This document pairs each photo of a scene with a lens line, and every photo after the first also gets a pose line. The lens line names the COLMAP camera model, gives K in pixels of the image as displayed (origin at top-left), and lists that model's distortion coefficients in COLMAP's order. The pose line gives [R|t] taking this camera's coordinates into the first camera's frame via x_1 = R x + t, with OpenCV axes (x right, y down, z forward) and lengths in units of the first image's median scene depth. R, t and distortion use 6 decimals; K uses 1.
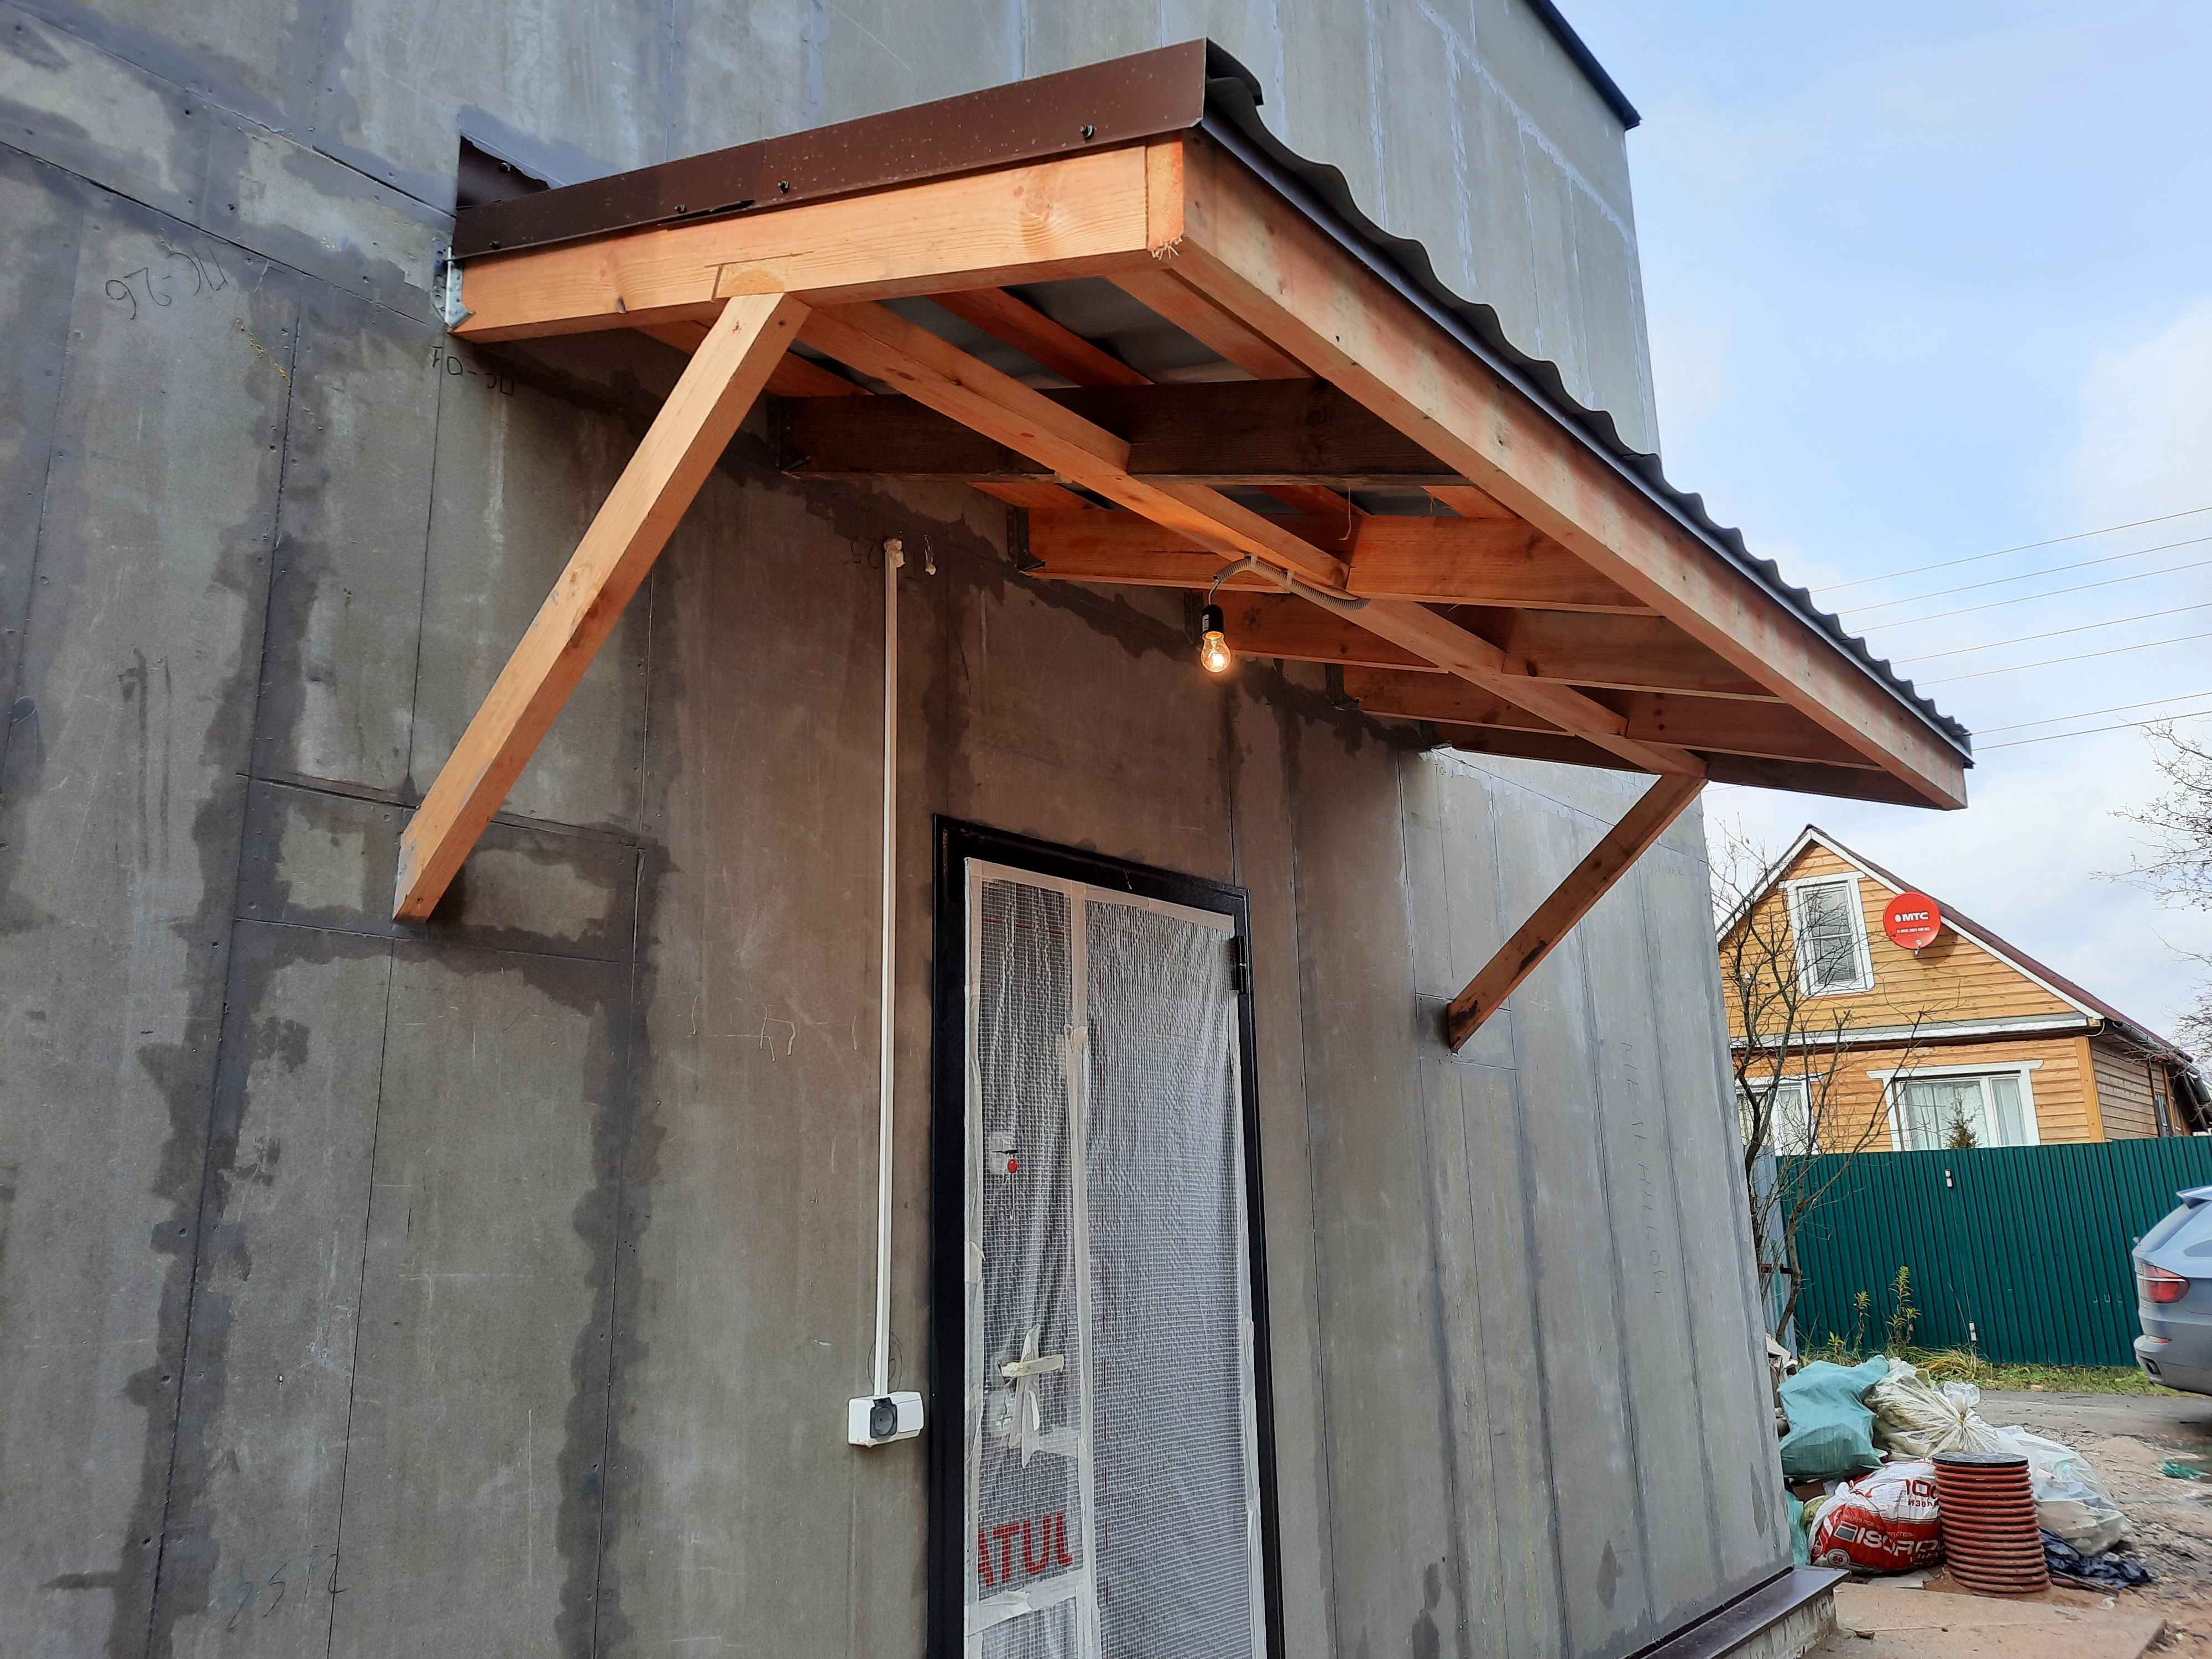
lens RADIAL K [[1609.2, 0, 1132.4], [0, 1609.2, 824.7], [0, 0, 1]] dist [0.056940, -0.055277]
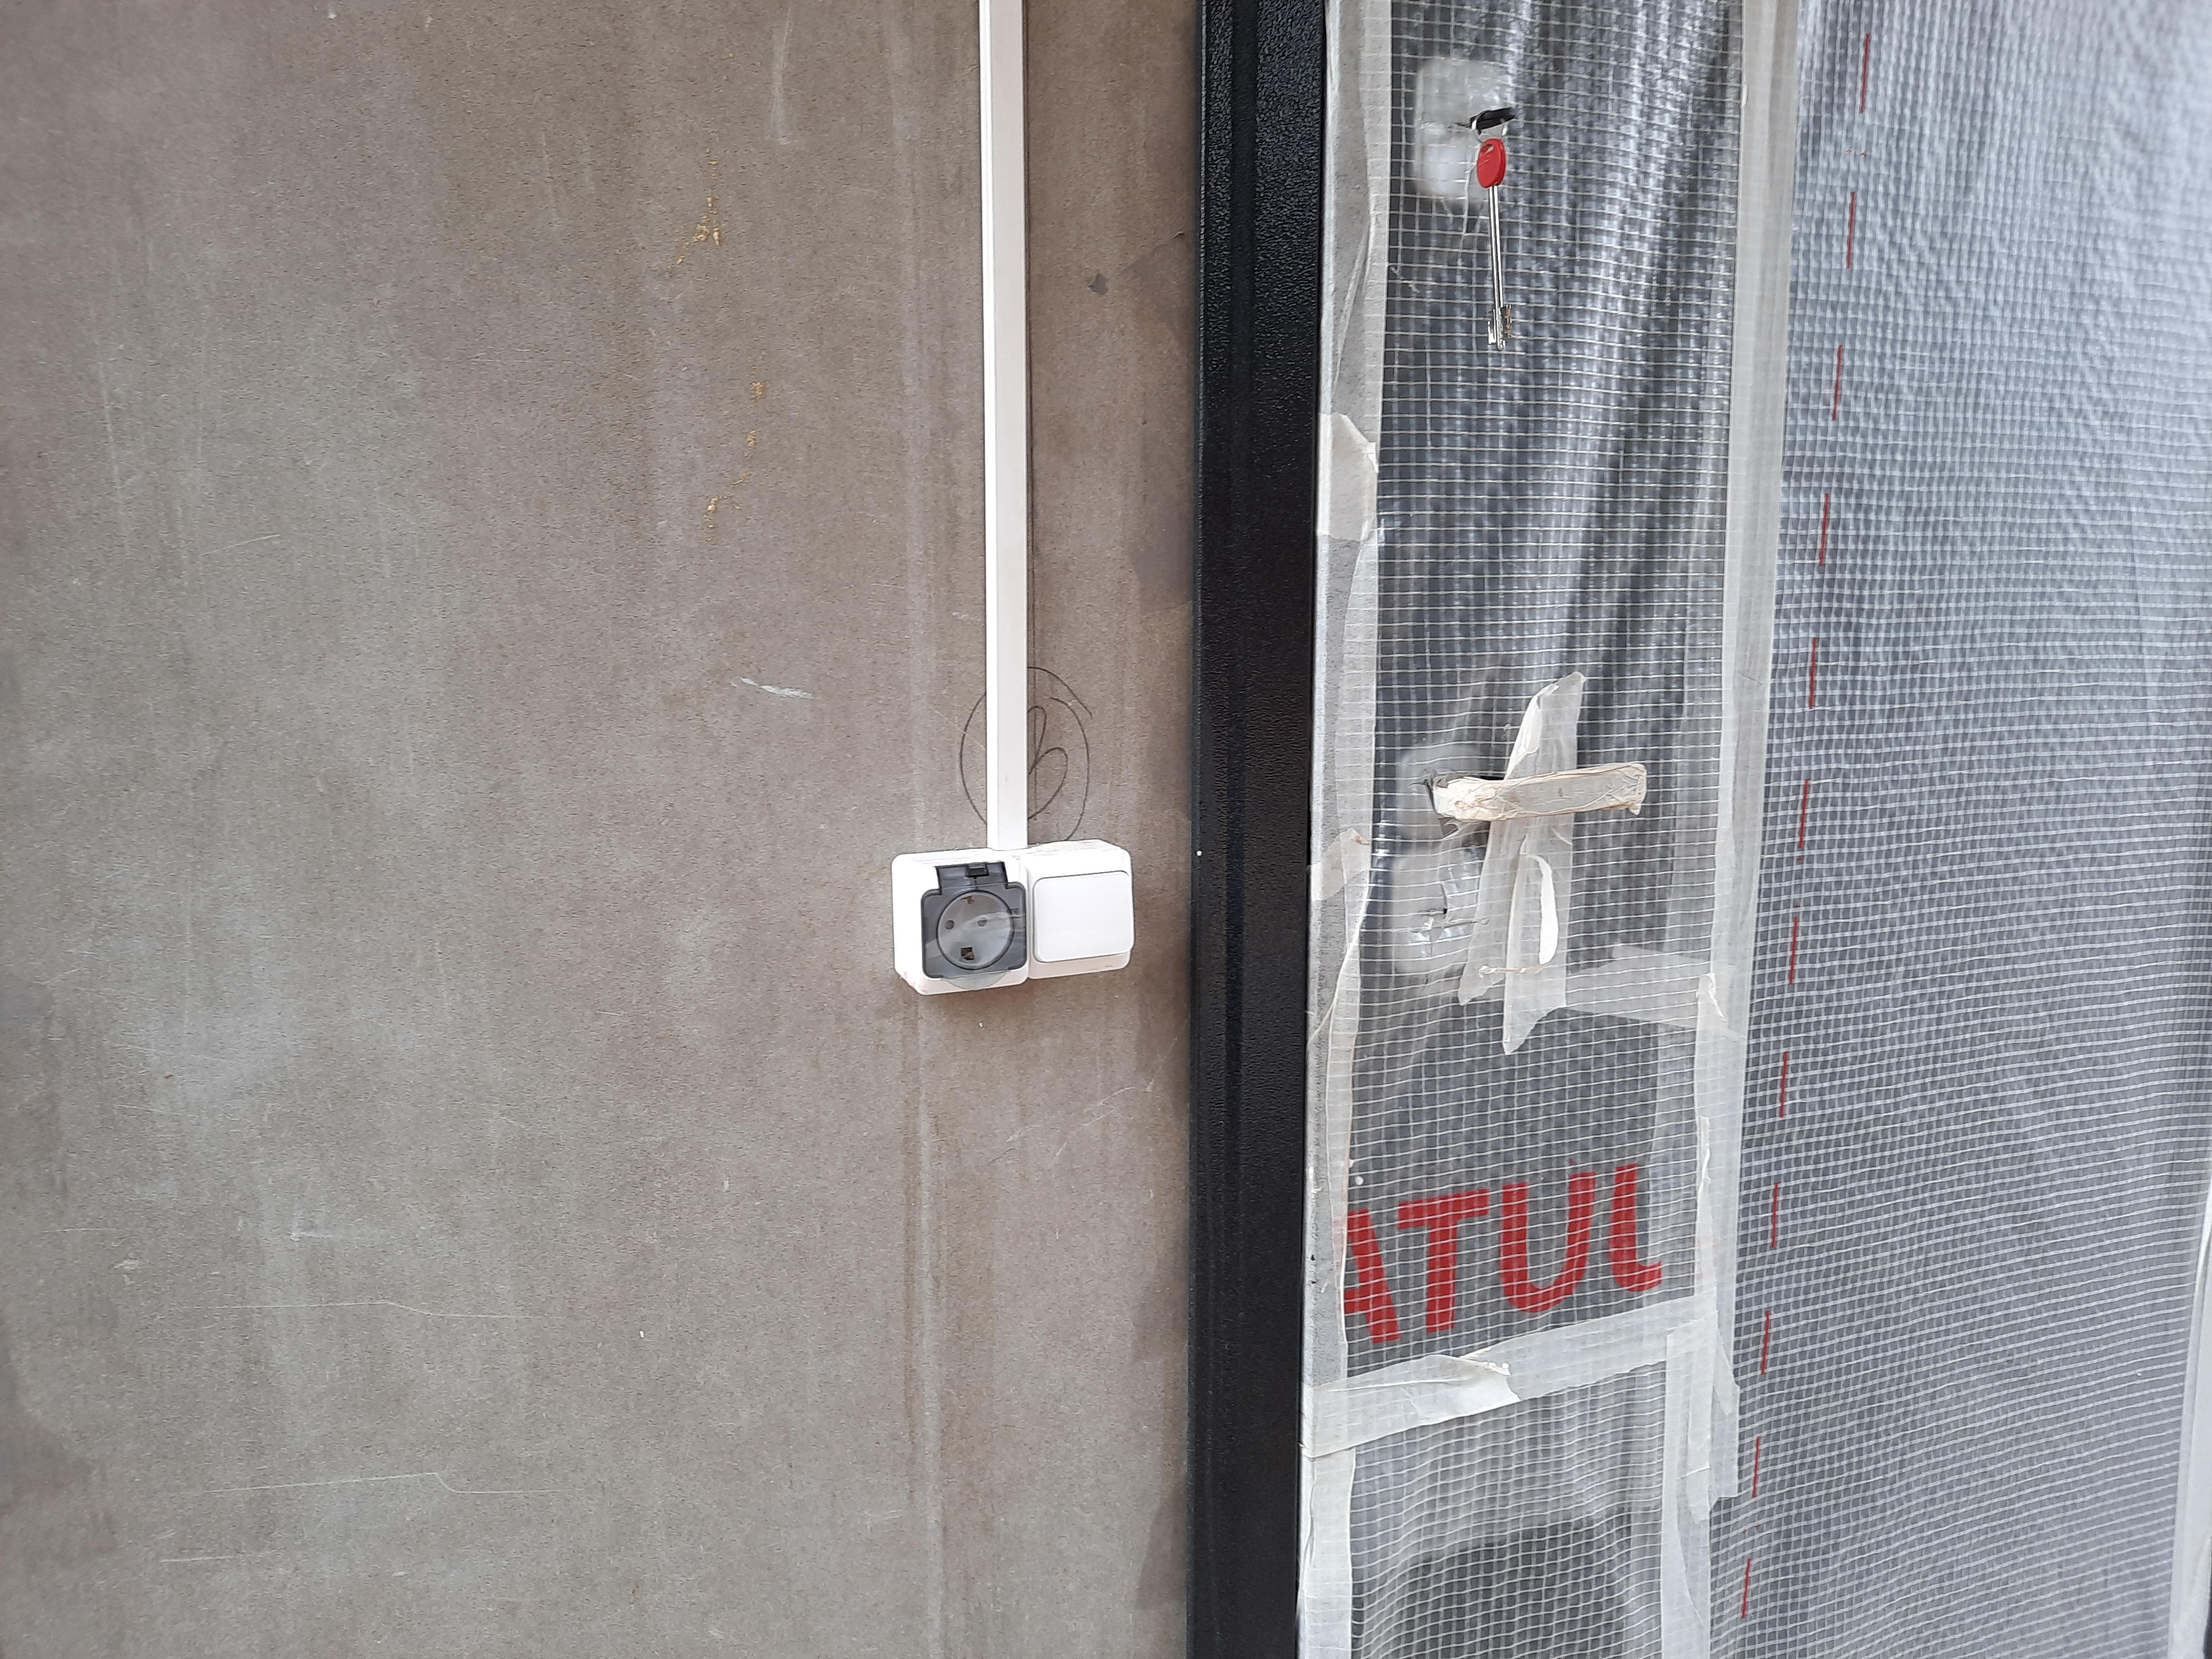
lens RADIAL K [[1609.2, 0, 1132.4], [0, 1609.2, 824.7], [0, 0, 1]] dist [0.056940, -0.055277]
pose [[0.878123, 0.098214, -0.468245, 0.021106], [0.093590, 0.924532, 0.369435, 0.208026], [0.469191, -0.368232, 0.802661, 0.684009]]
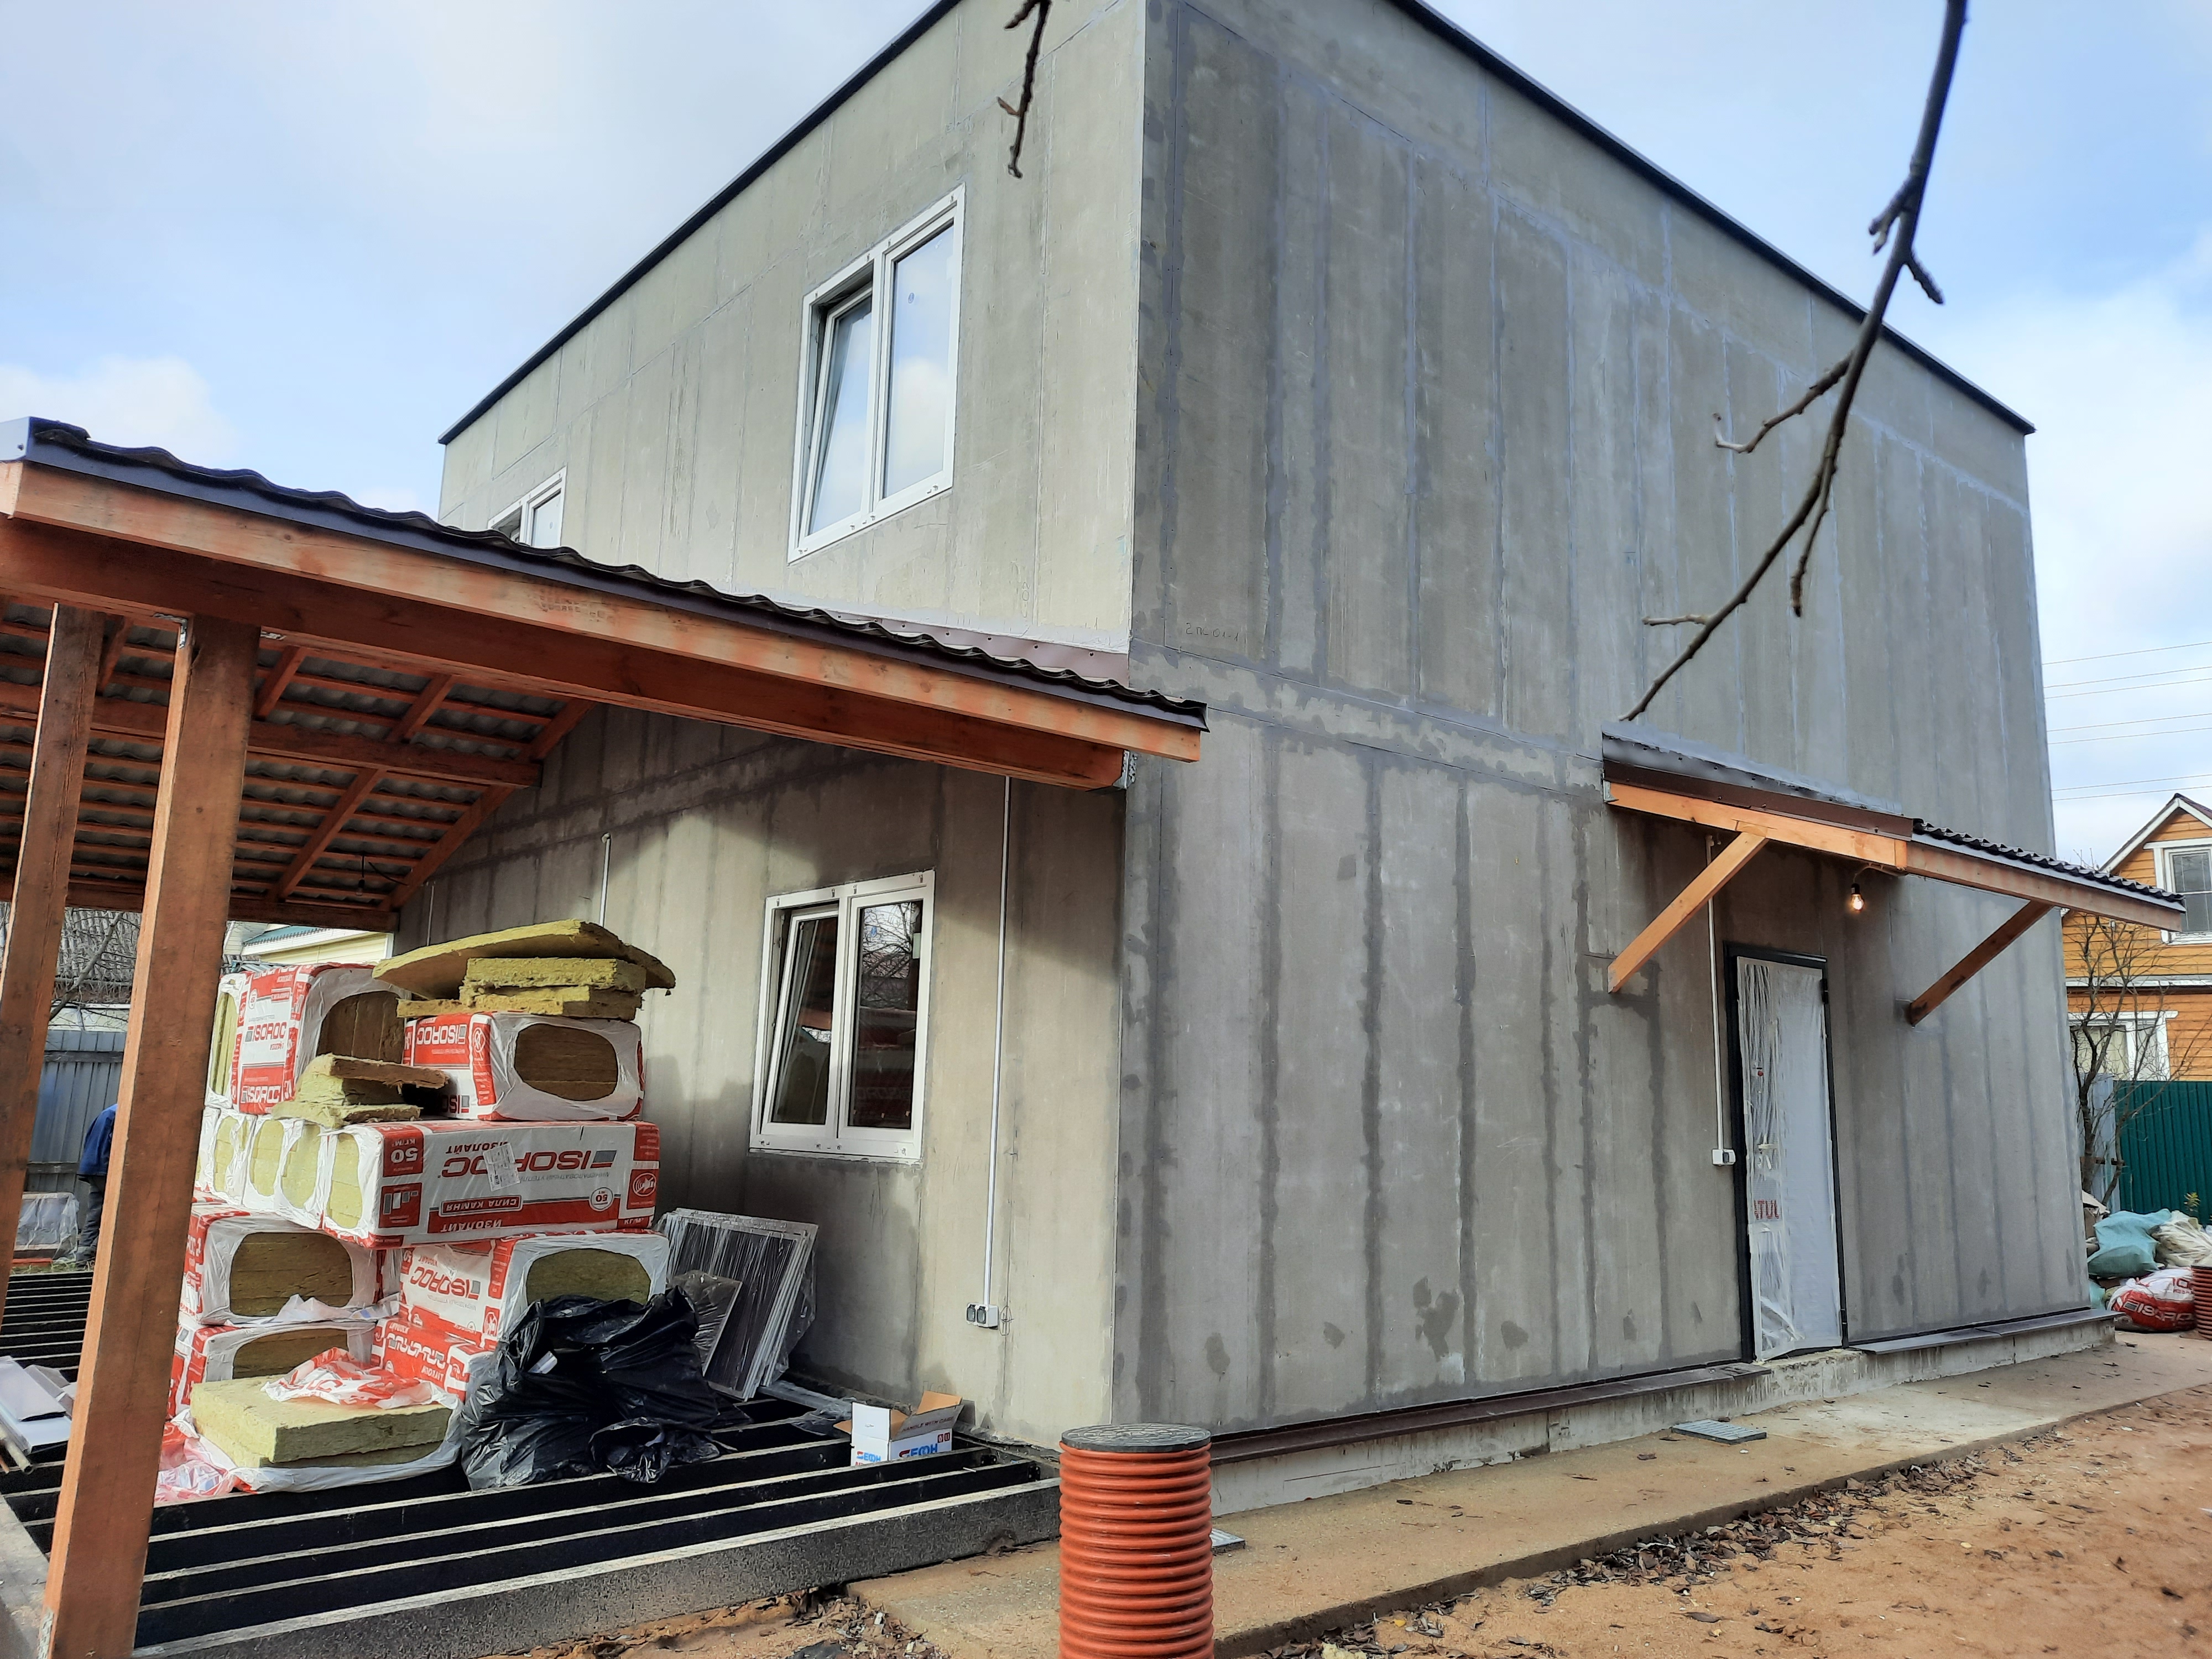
lens RADIAL K [[1609.2, 0, 1132.4], [0, 1609.2, 824.7], [0, 0, 1]] dist [0.056940, -0.055277]
pose [[0.981669, 0.019024, -0.189643, -0.594039], [-0.005654, 0.997475, 0.070796, -0.390729], [0.190511, -0.068426, 0.979297, -1.830592]]
